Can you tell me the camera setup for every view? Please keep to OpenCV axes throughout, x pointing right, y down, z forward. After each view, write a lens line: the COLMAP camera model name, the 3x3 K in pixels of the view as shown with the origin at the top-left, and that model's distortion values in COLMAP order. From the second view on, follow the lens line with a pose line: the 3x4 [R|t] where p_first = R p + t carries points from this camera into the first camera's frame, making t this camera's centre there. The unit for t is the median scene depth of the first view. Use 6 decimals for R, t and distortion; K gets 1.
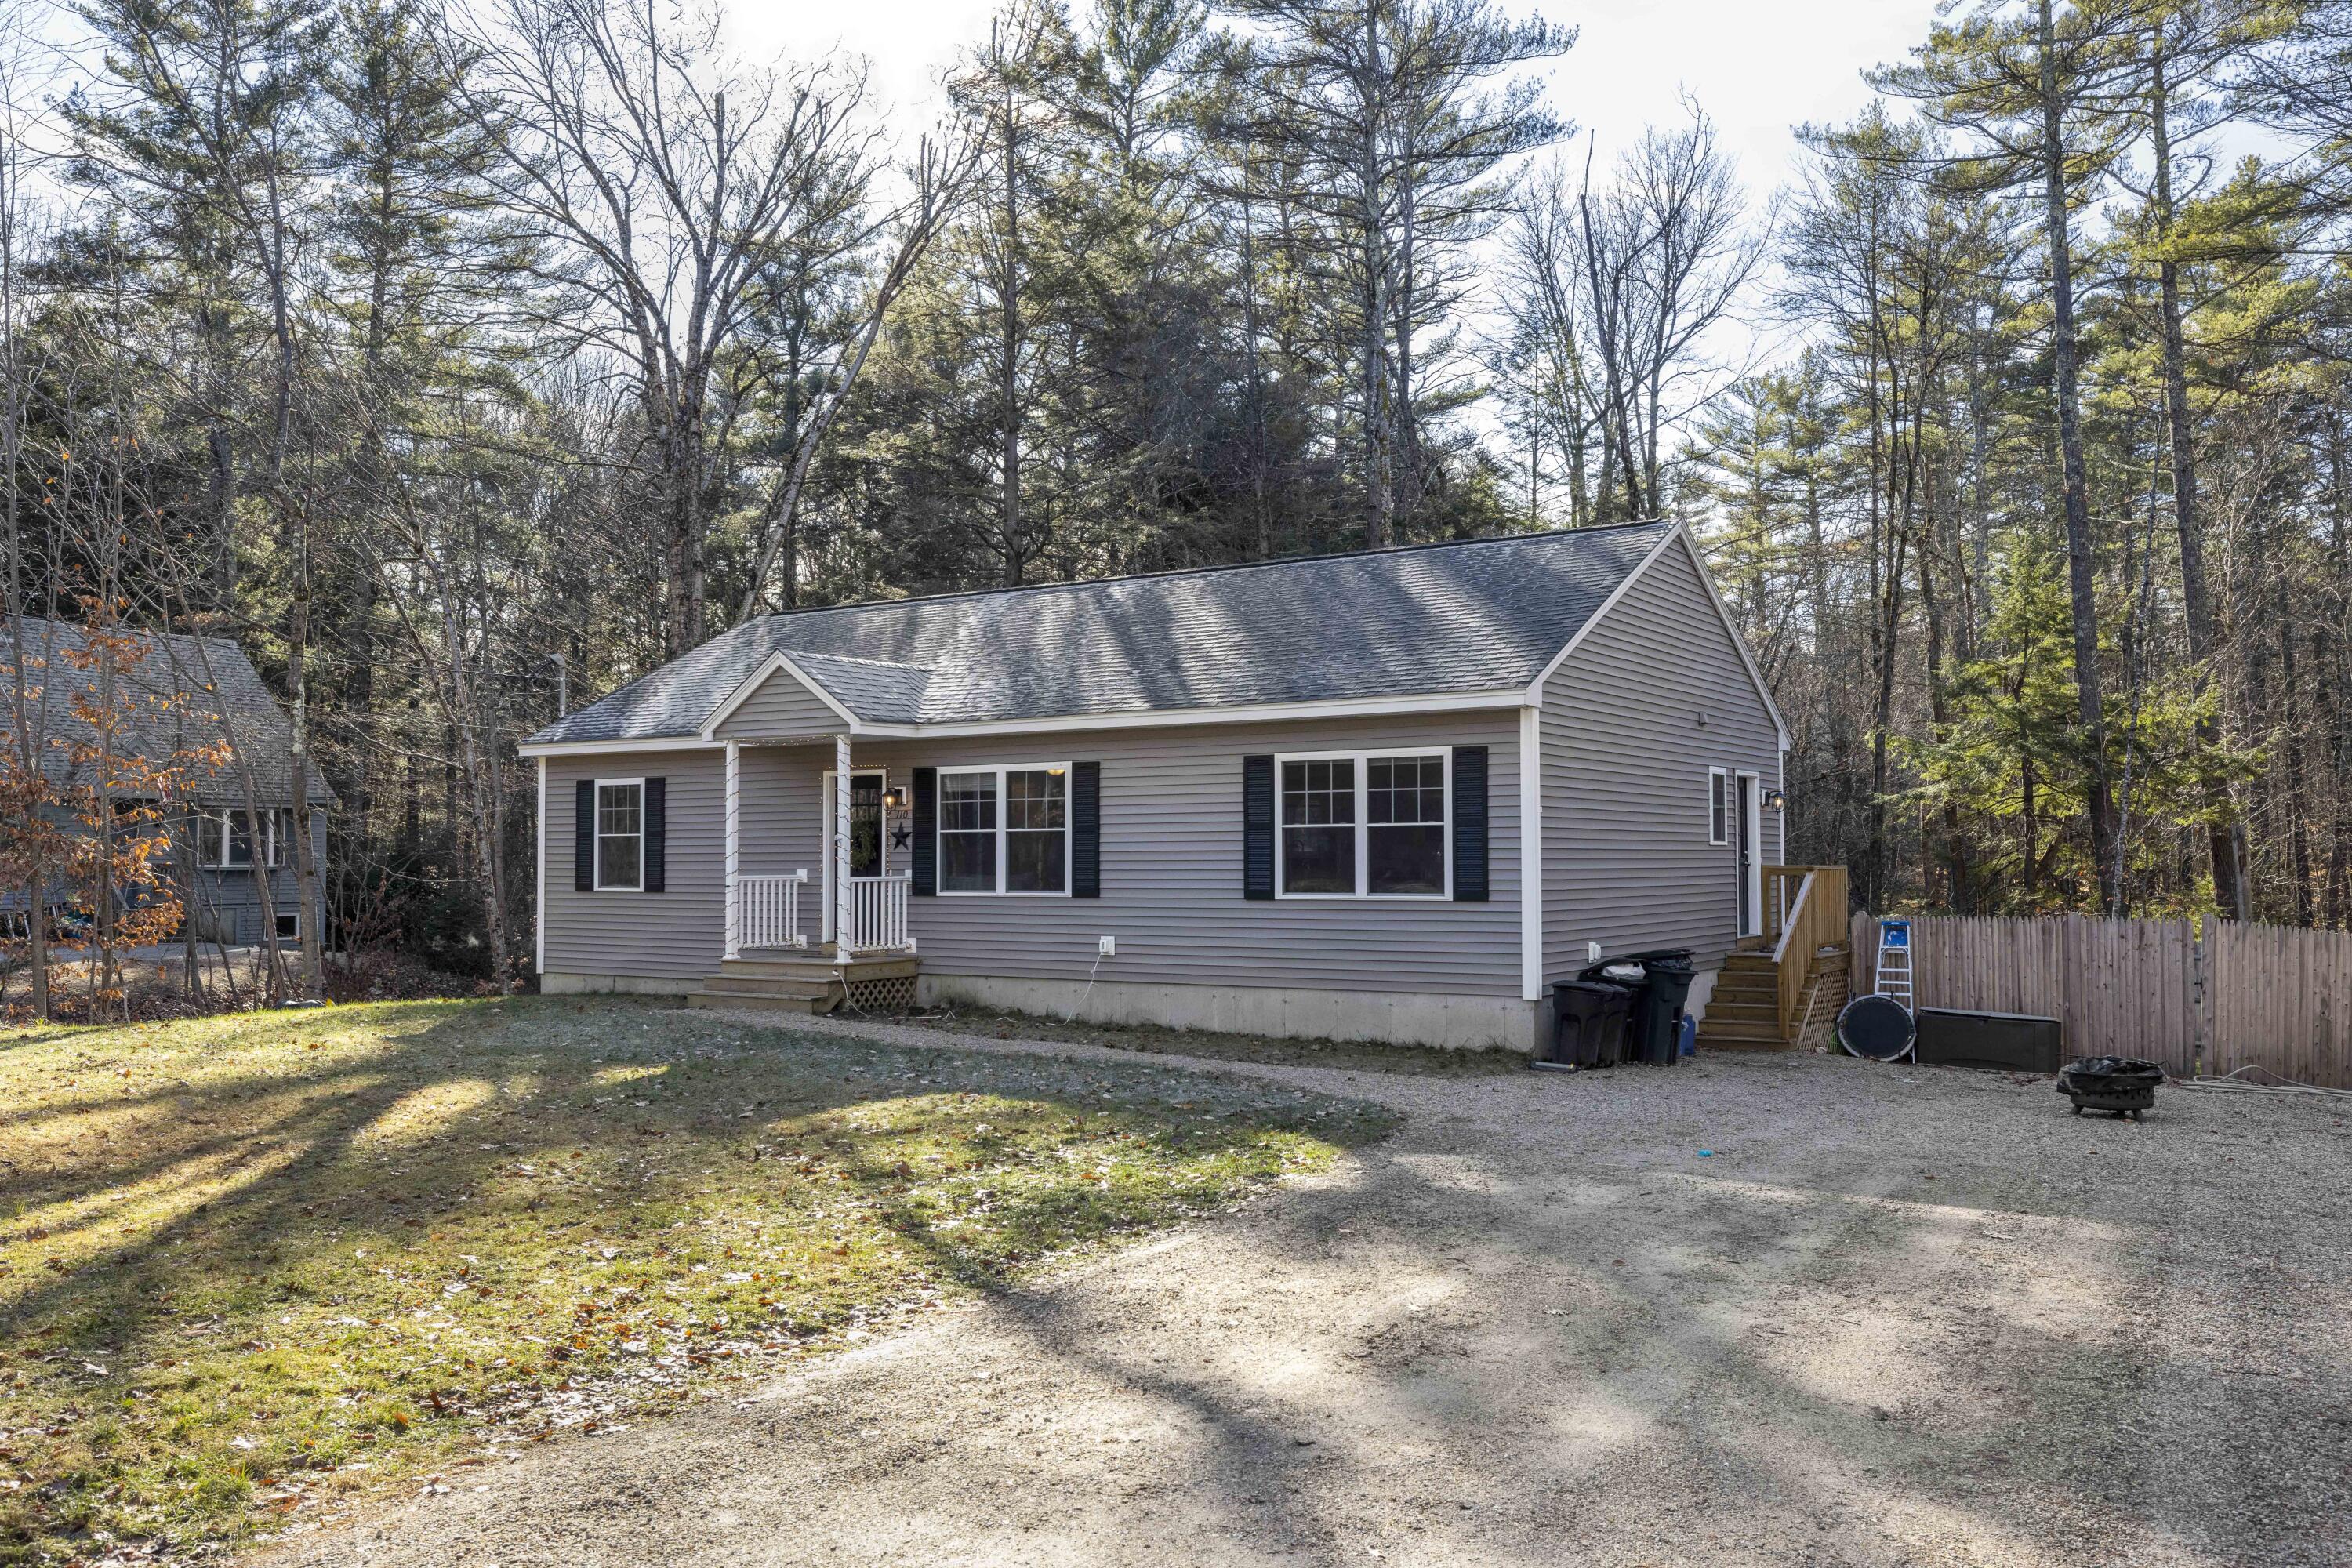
lens RADIAL K [[1902.3, 0, 1187.0], [0, 1902.3, 793.2], [0, 0, 1]] dist [-0.000916, 0.001414]
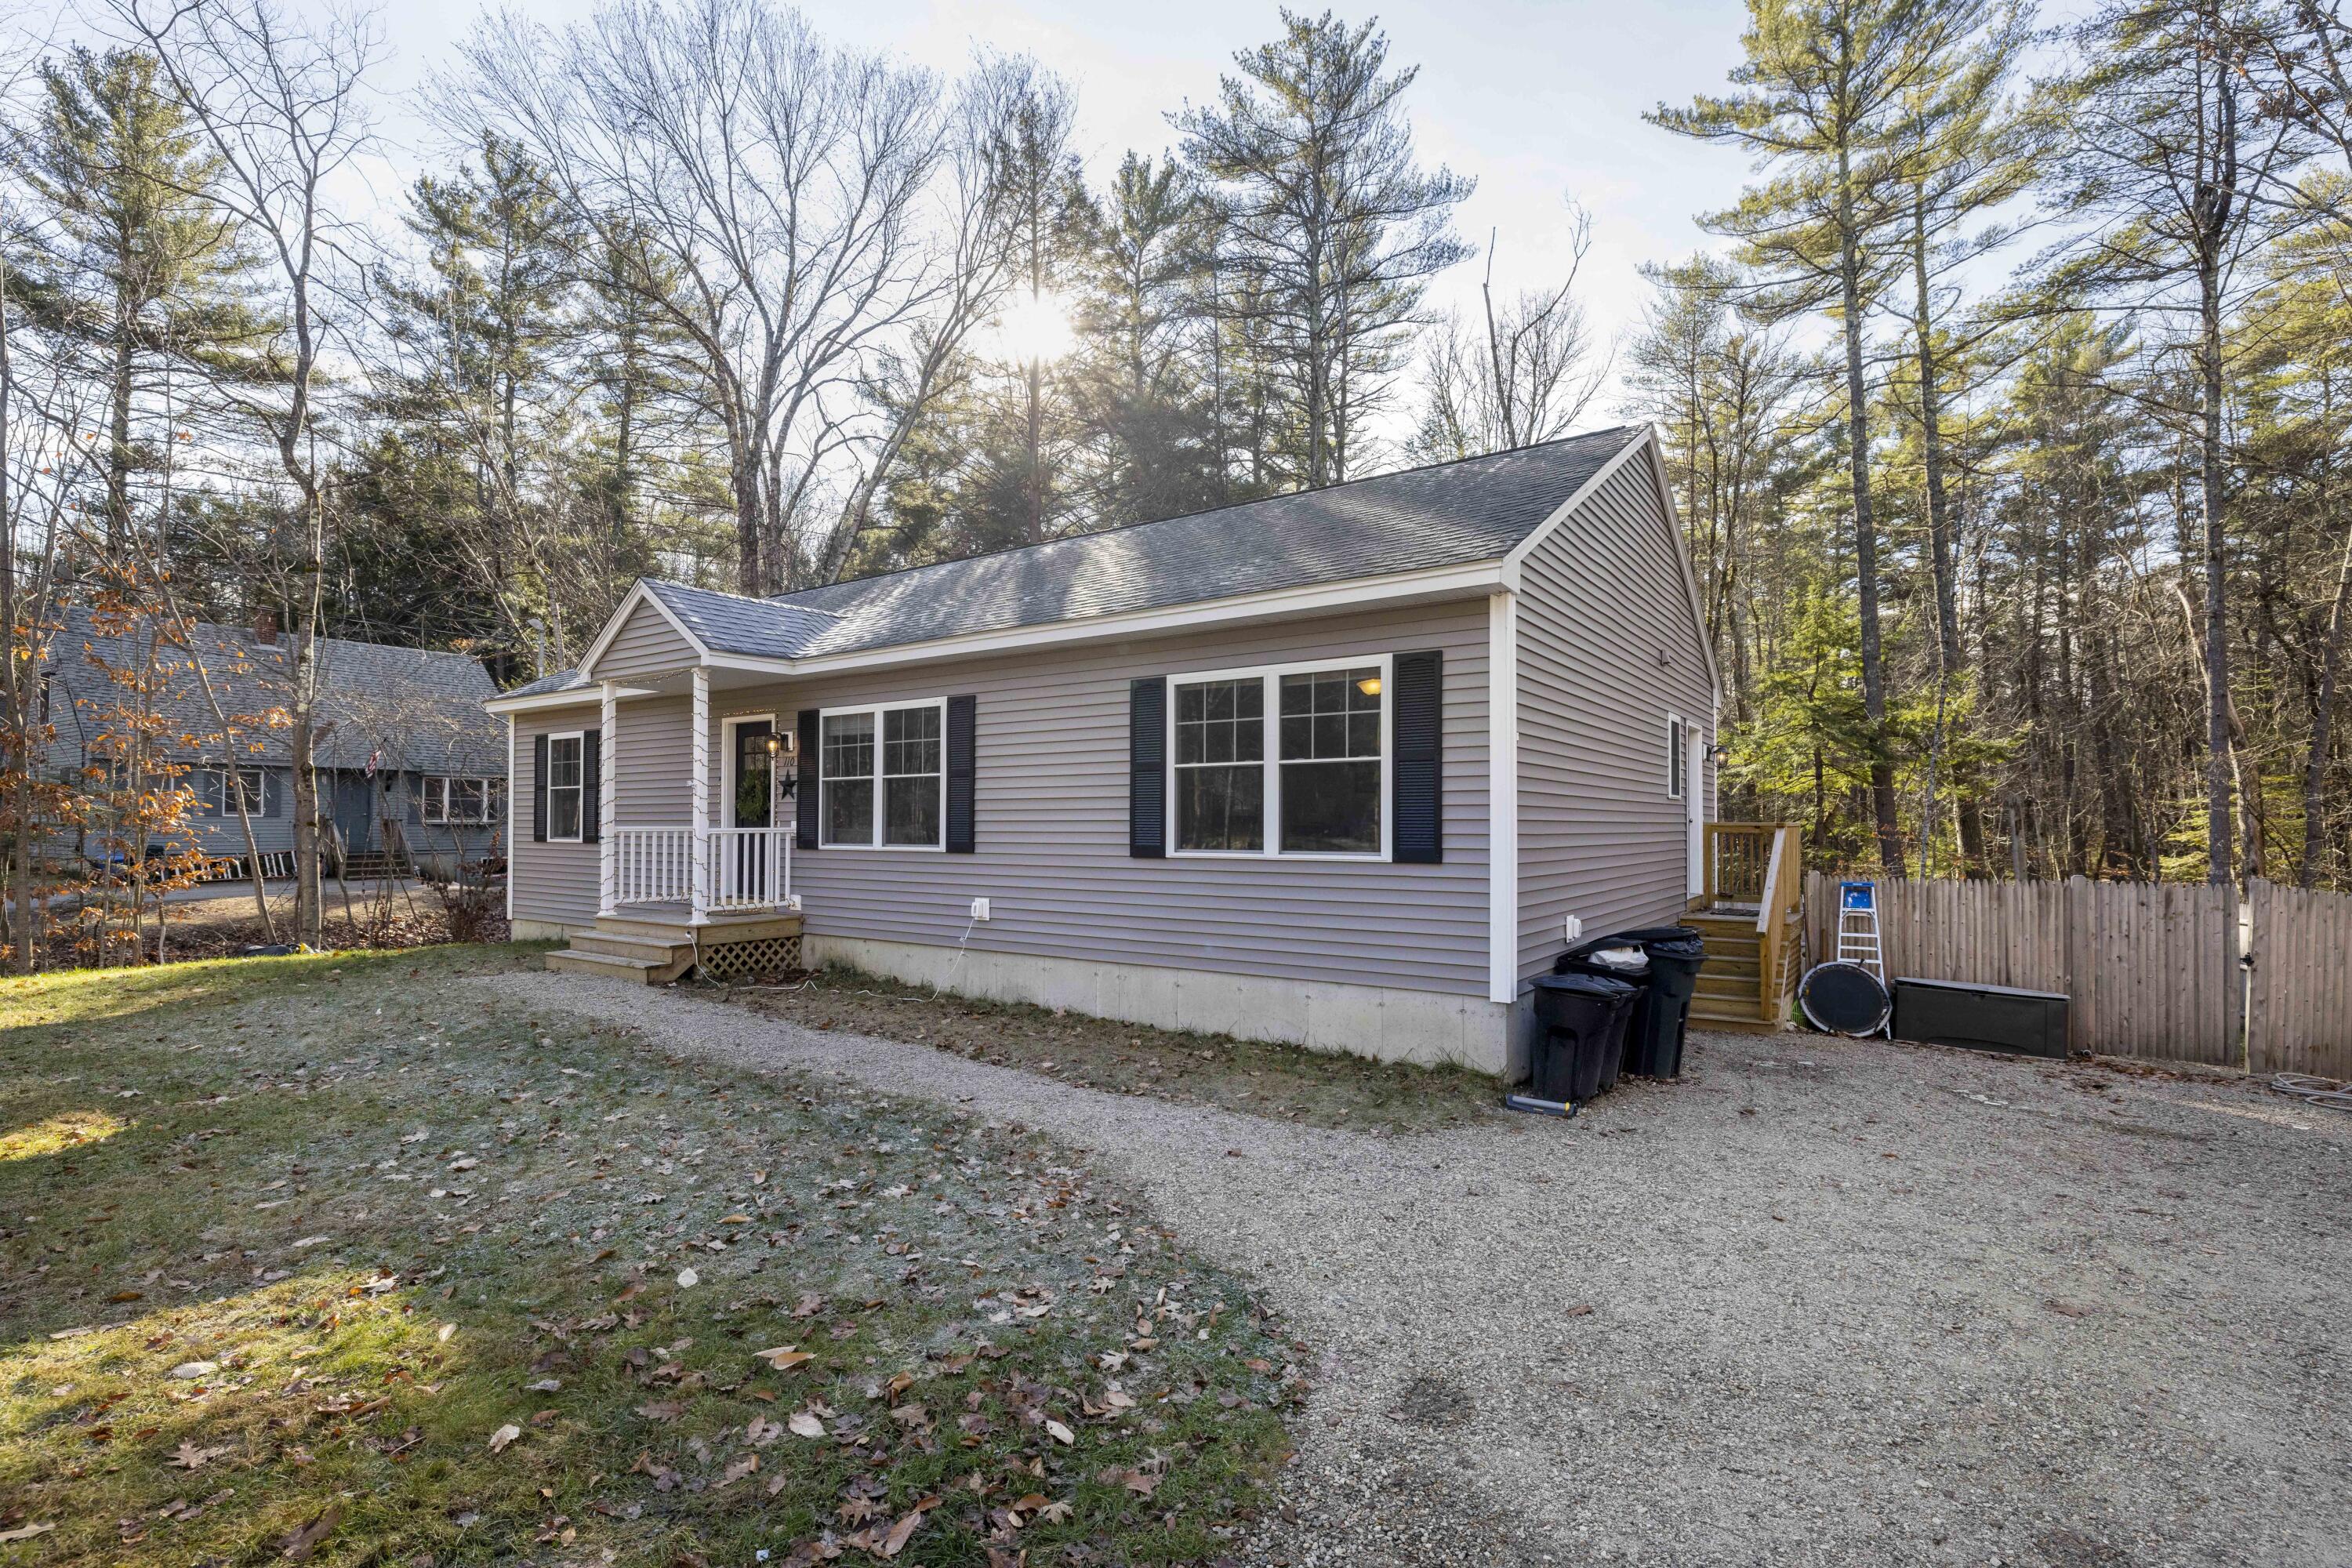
lens RADIAL K [[1086.8, 0, 1178.3], [0, 1086.8, 812.5], [0, 0, 1]] dist [-0.004009, -0.000446]
pose [[0.999430, 0.005211, -0.033341, 0.058383], [-0.004440, 0.999722, 0.023138, 0.022976], [0.033452, -0.022977, 0.999176, 0.476260]]
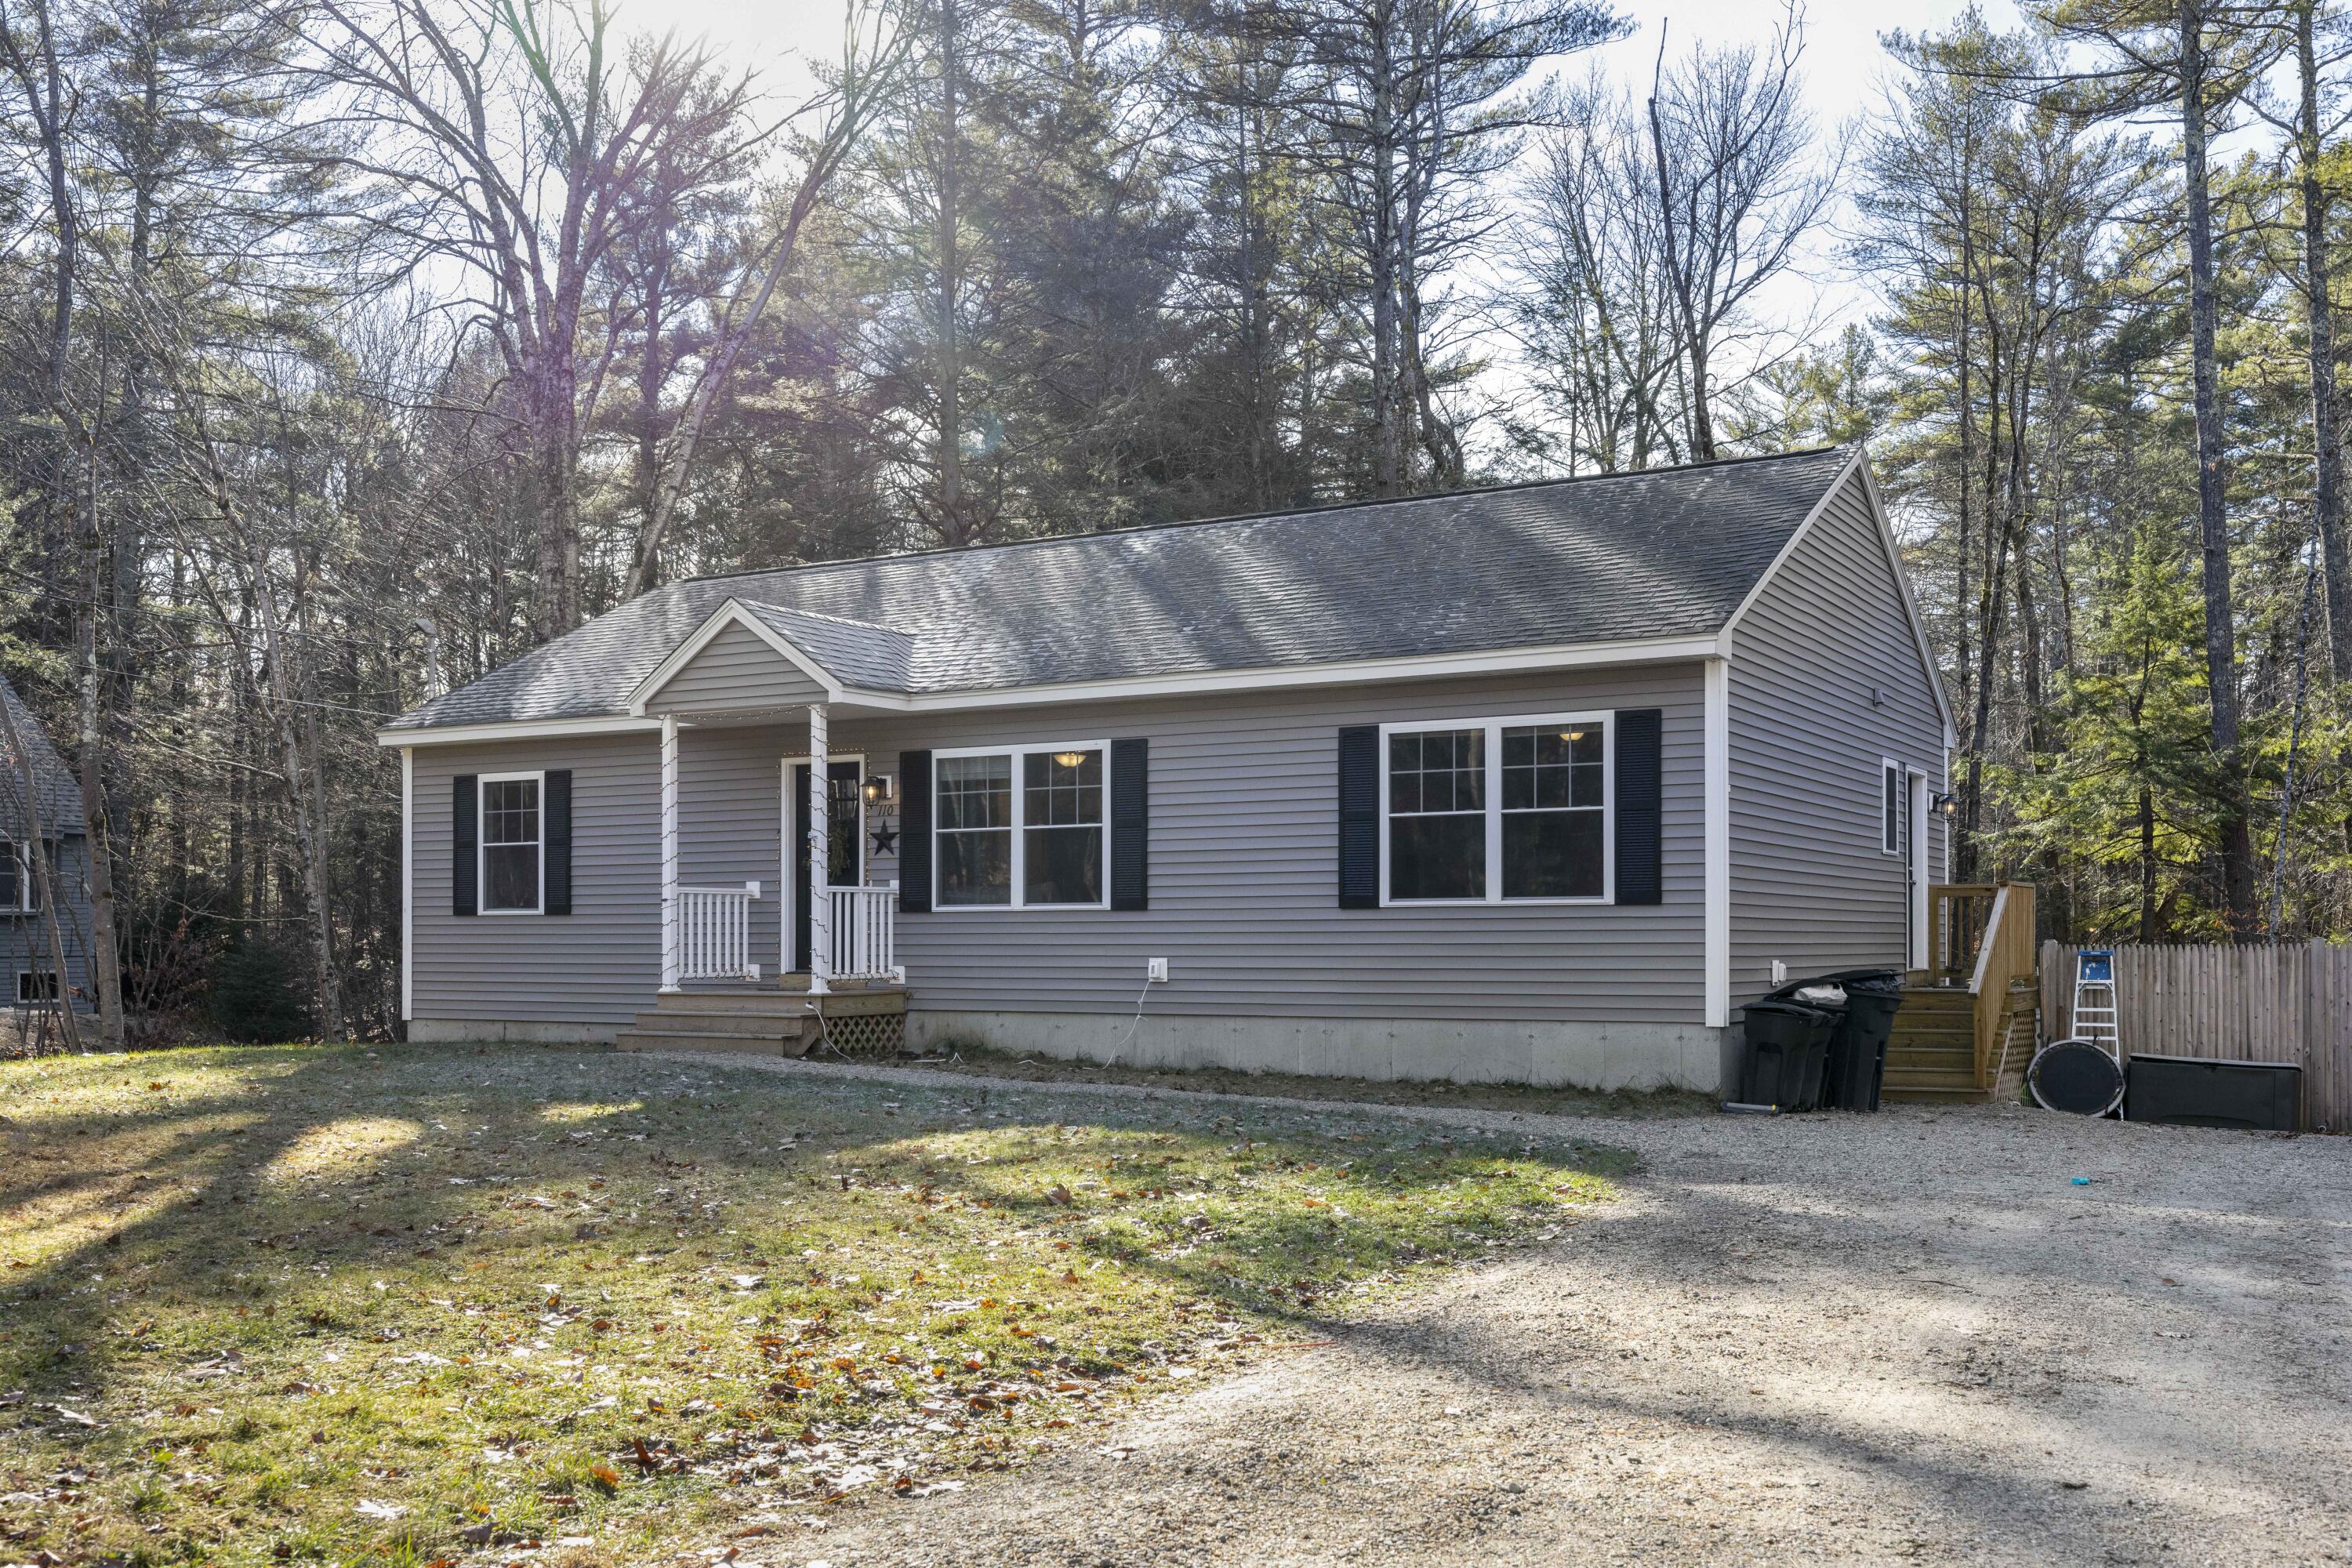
lens RADIAL K [[2204.3, 0, 1185.4], [0, 2204.3, 930.4], [0, 0, 1]] dist [0.007524, 0.000000]
pose [[0.998668, 0.002721, 0.051533, -0.072199], [-0.004164, 0.999602, 0.027917, 0.035082], [-0.051436, -0.028095, 0.998281, 0.072336]]
